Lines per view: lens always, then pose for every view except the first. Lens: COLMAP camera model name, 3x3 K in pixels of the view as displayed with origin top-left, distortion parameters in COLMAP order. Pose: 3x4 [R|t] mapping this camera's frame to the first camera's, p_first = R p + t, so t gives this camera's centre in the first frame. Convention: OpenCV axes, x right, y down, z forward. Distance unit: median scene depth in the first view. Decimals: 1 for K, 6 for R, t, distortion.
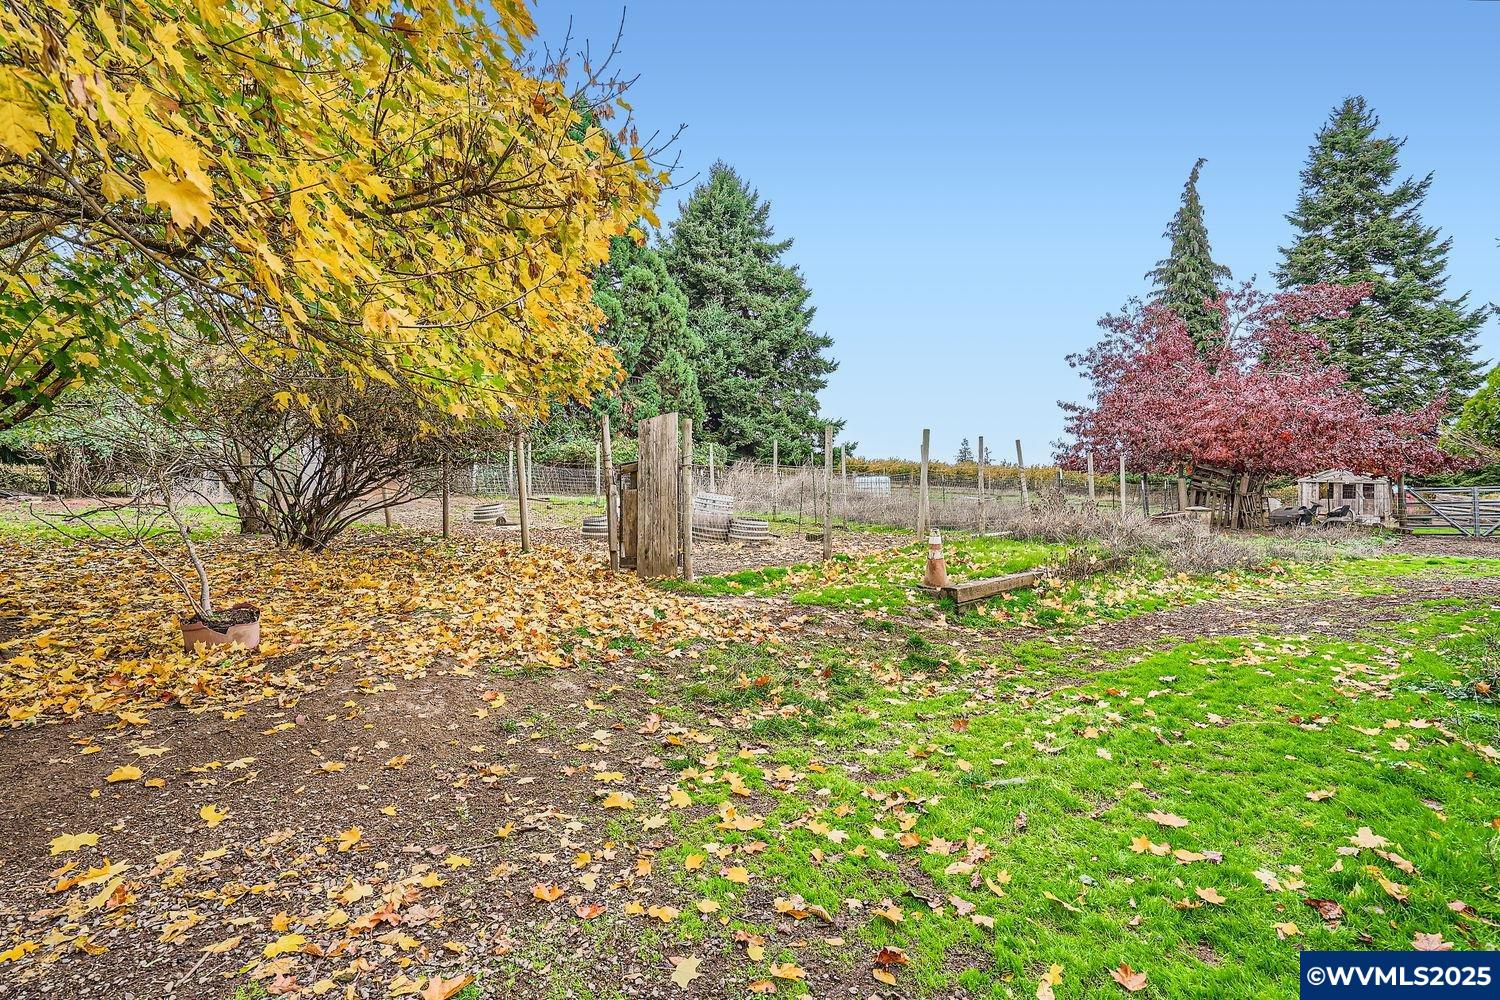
lens RADIAL K [[787.1, 0, 743.3], [0, 787.1, 502.1], [0, 0, 1]] dist [-0.004880, 0.016490]
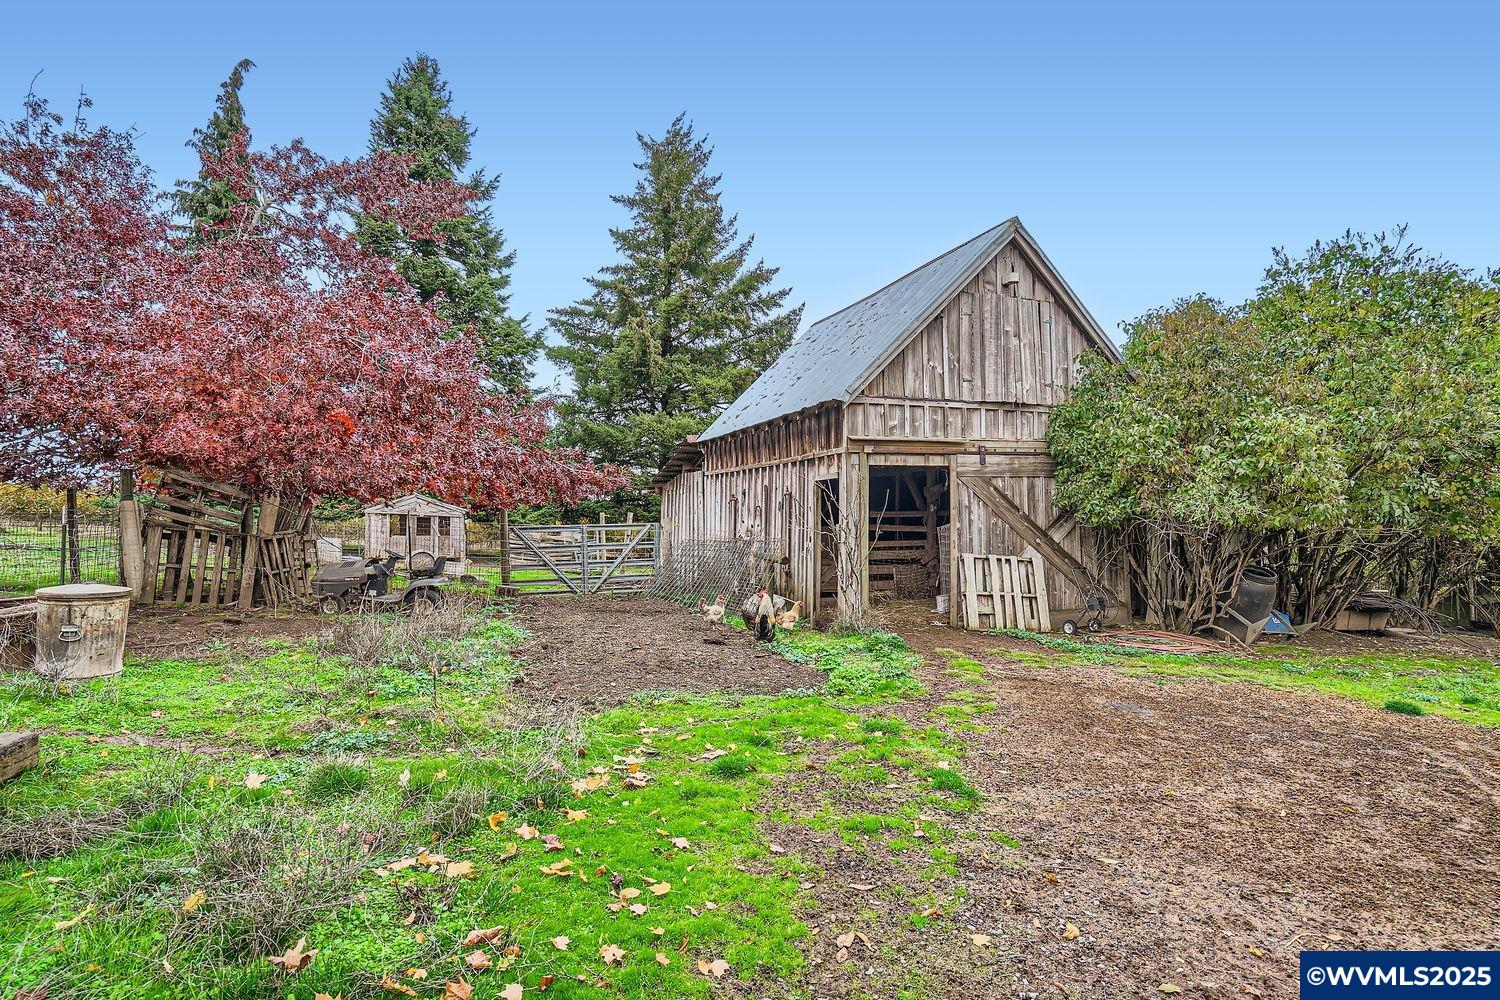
lens RADIAL K [[787.1, 0, 743.3], [0, 787.1, 502.1], [0, 0, 1]] dist [-0.004880, 0.016490]
pose [[0.488468, 0.028905, 0.872103, 0.244791], [0.003387, 0.999381, -0.035021, -0.009003], [-0.872575, 0.020061, 0.488068, 0.347095]]
